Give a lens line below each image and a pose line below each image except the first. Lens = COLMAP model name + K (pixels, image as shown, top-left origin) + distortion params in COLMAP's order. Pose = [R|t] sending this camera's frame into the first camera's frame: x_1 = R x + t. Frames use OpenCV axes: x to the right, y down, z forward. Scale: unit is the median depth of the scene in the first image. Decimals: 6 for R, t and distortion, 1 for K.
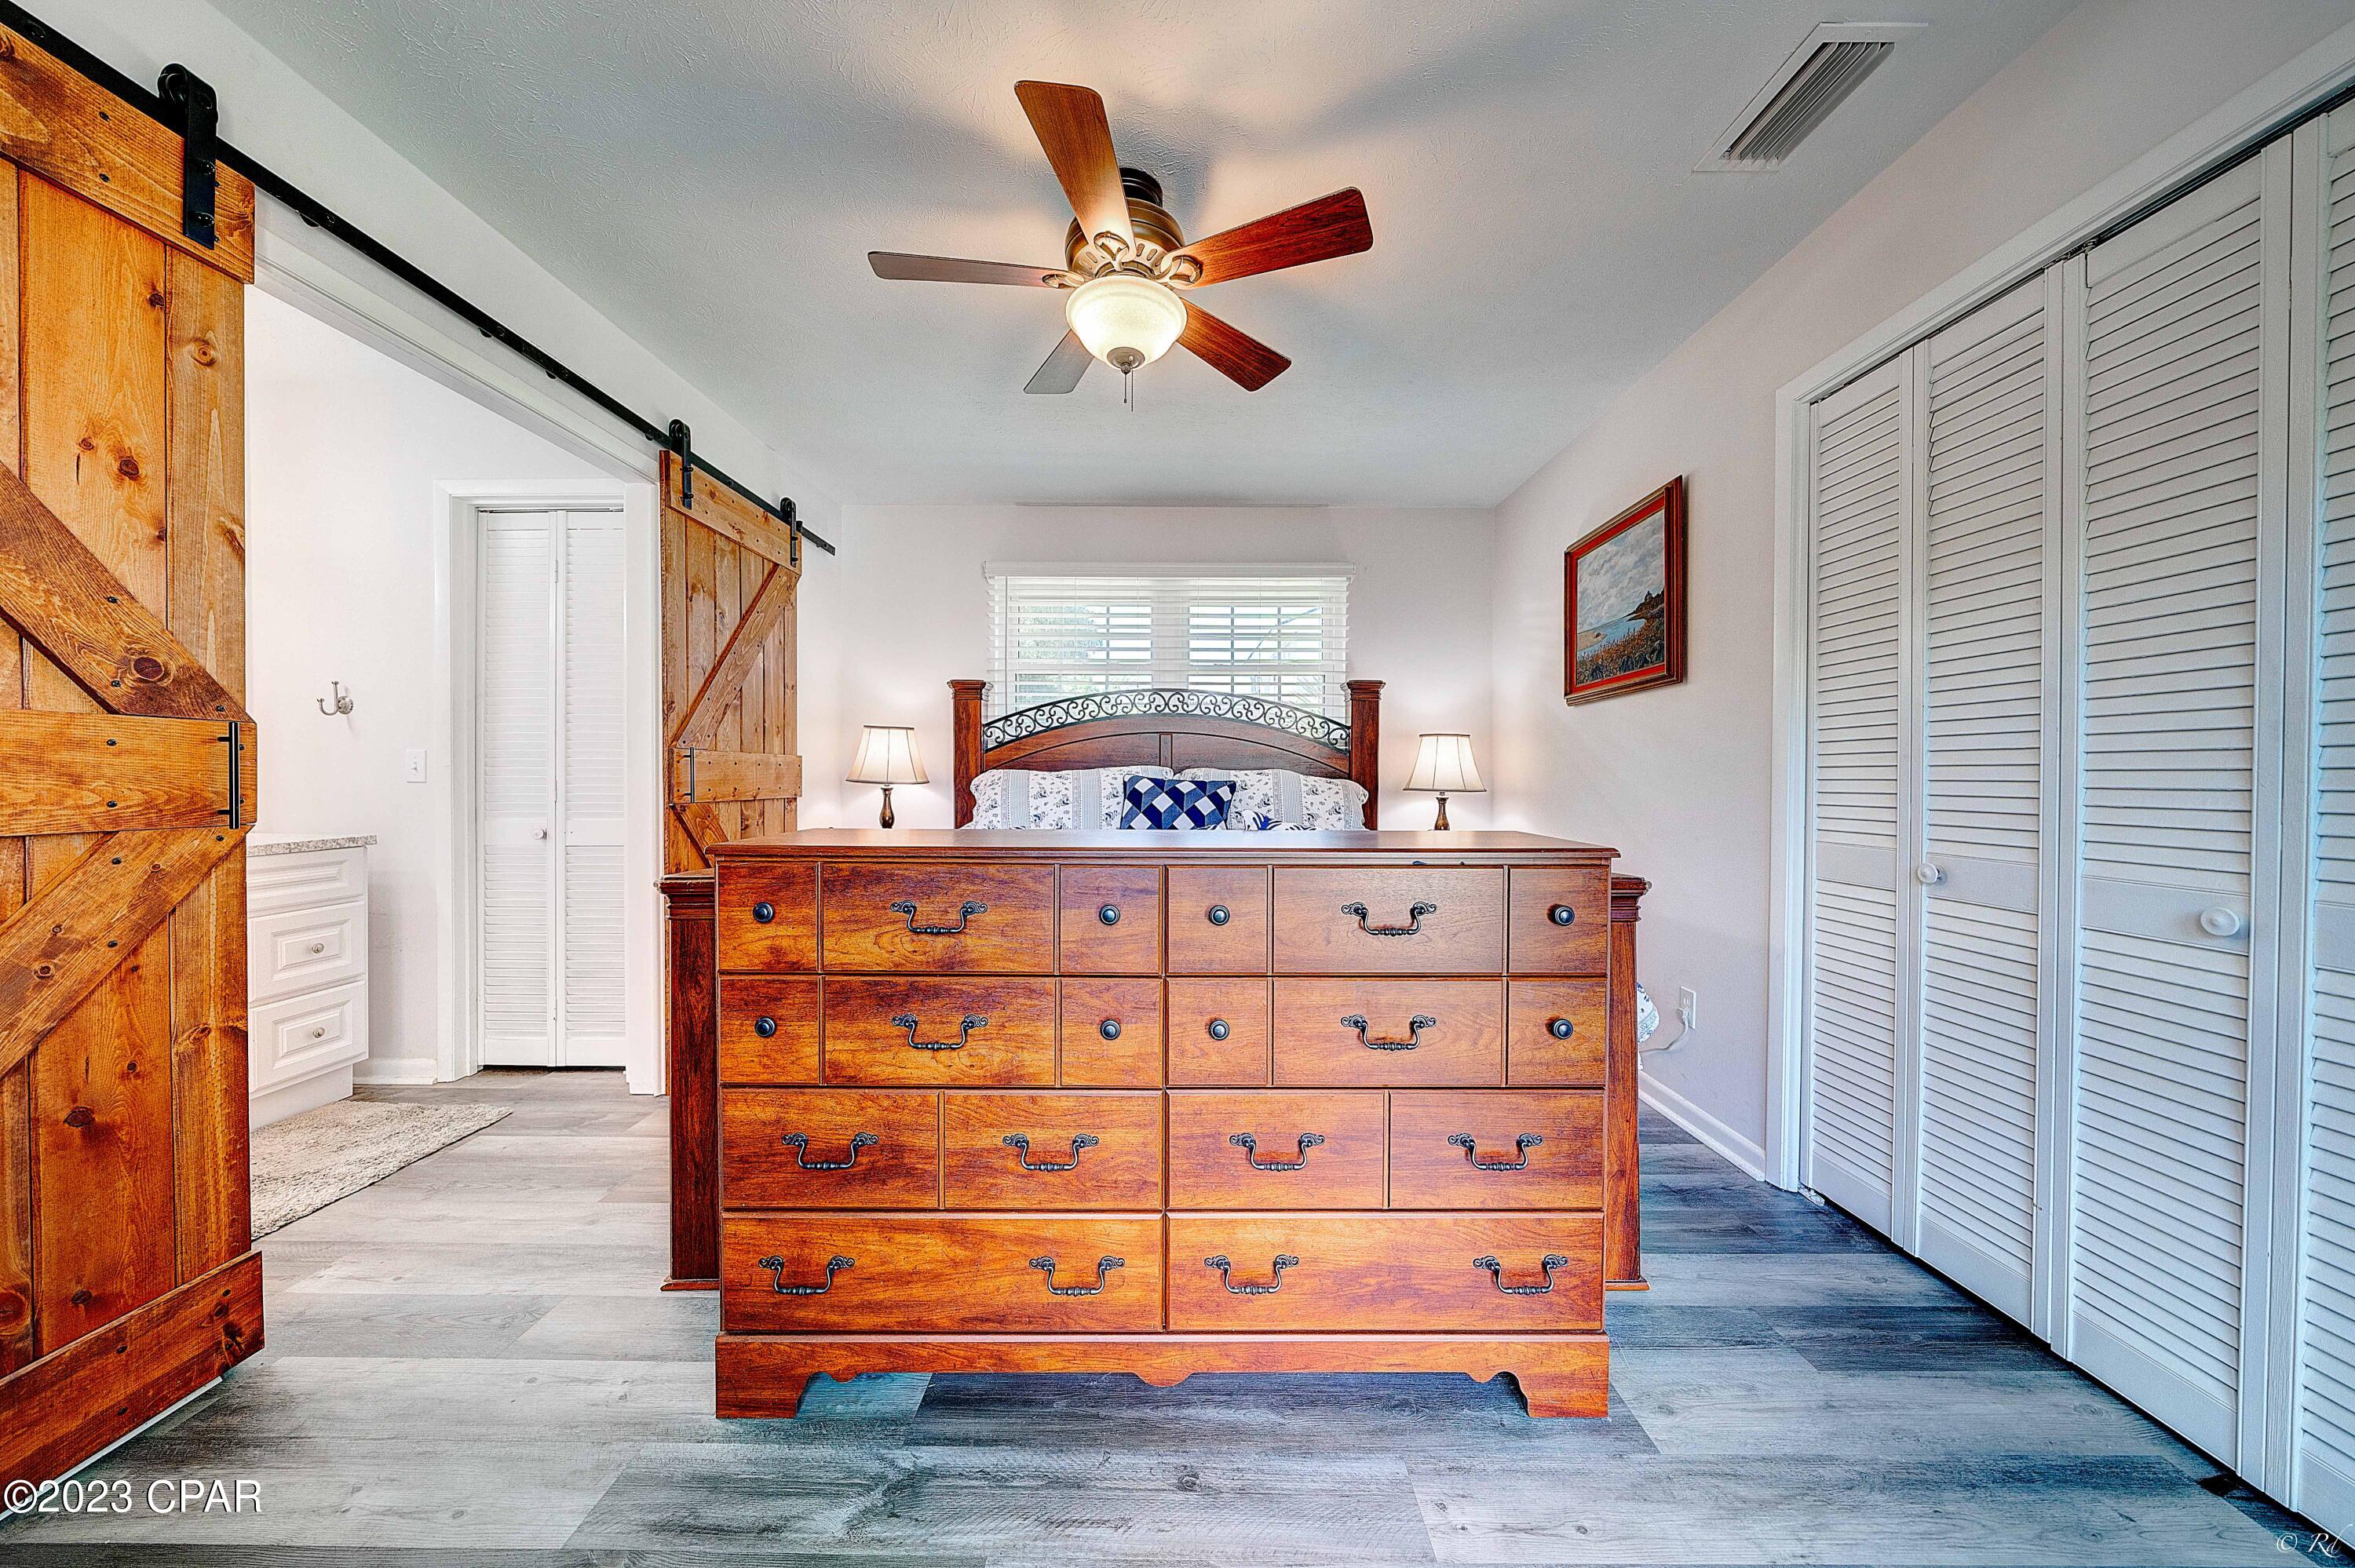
lens RADIAL K [[806.5, 0, 1177.5], [0, 806.5, 784.0], [0, 0, 1]] dist [-0.001126, -0.000302]
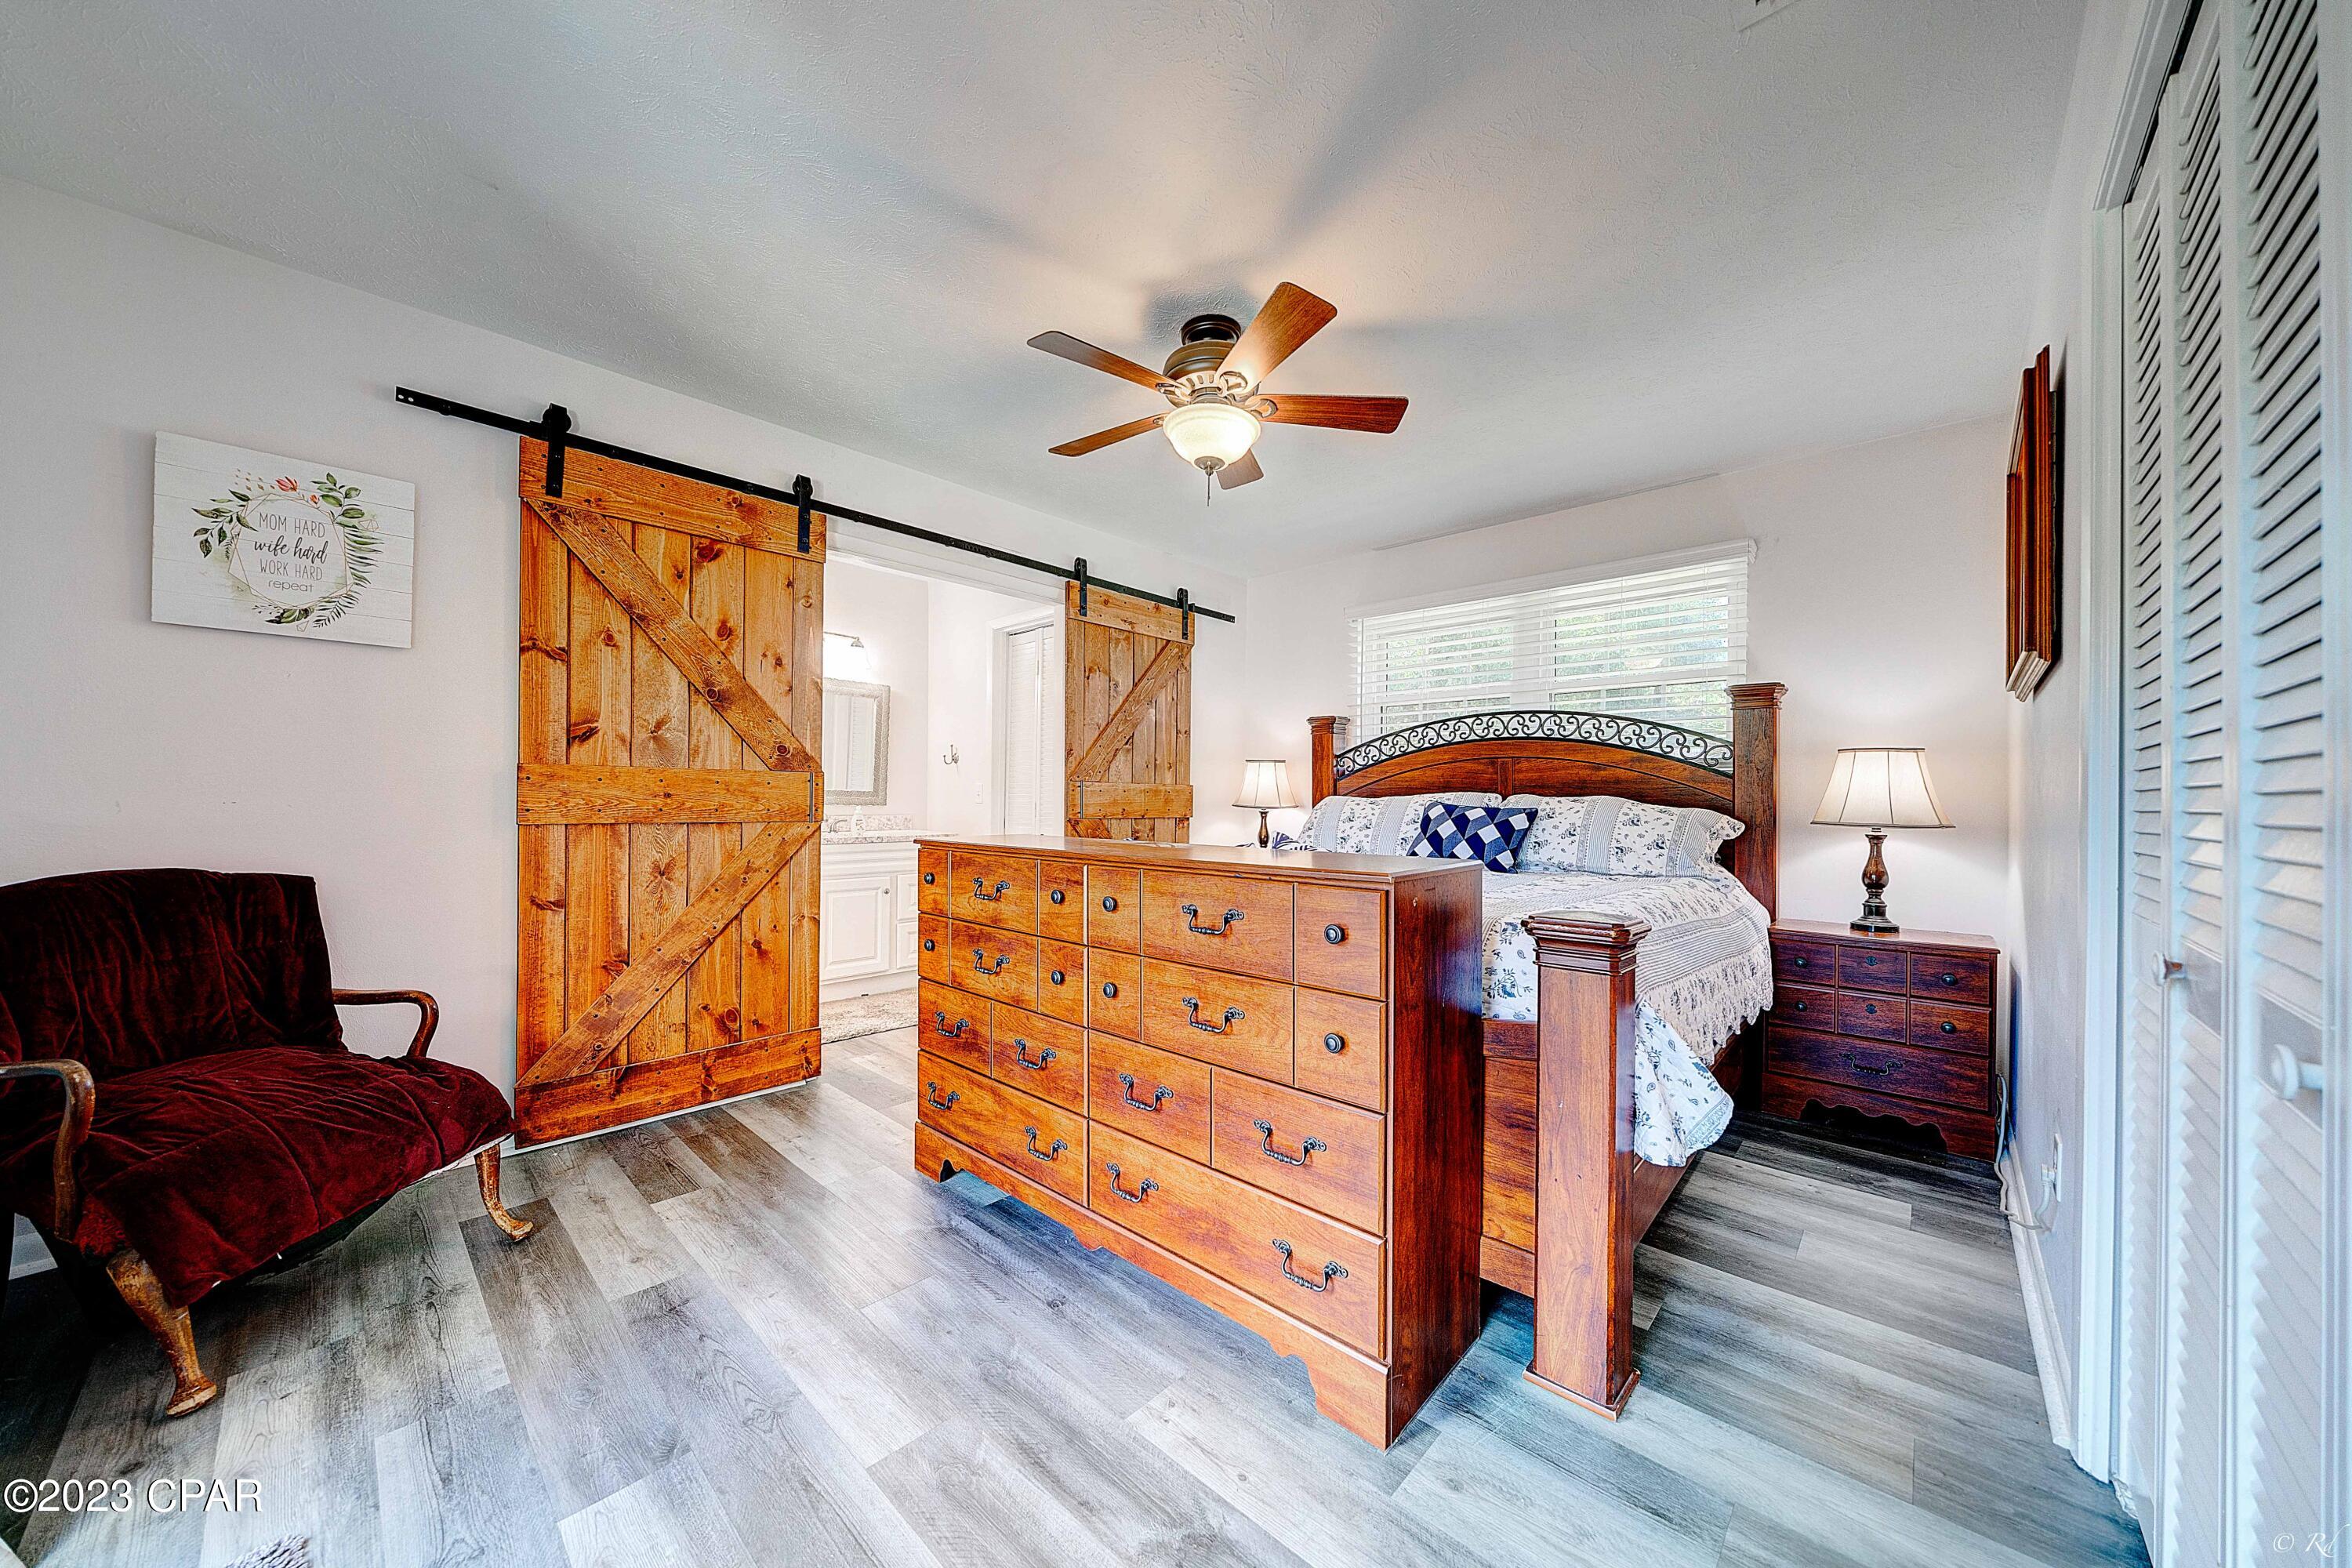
lens RADIAL K [[812.8, 0, 1174.4], [0, 812.8, 797.8], [0, 0, 1]] dist [0.000141, -0.000023]
pose [[0.733487, 0.002433, -0.679699, 0.952614], [-0.013829, 0.999840, -0.011344, 0.000454], [0.679563, 0.017720, 0.733403, 0.075107]]
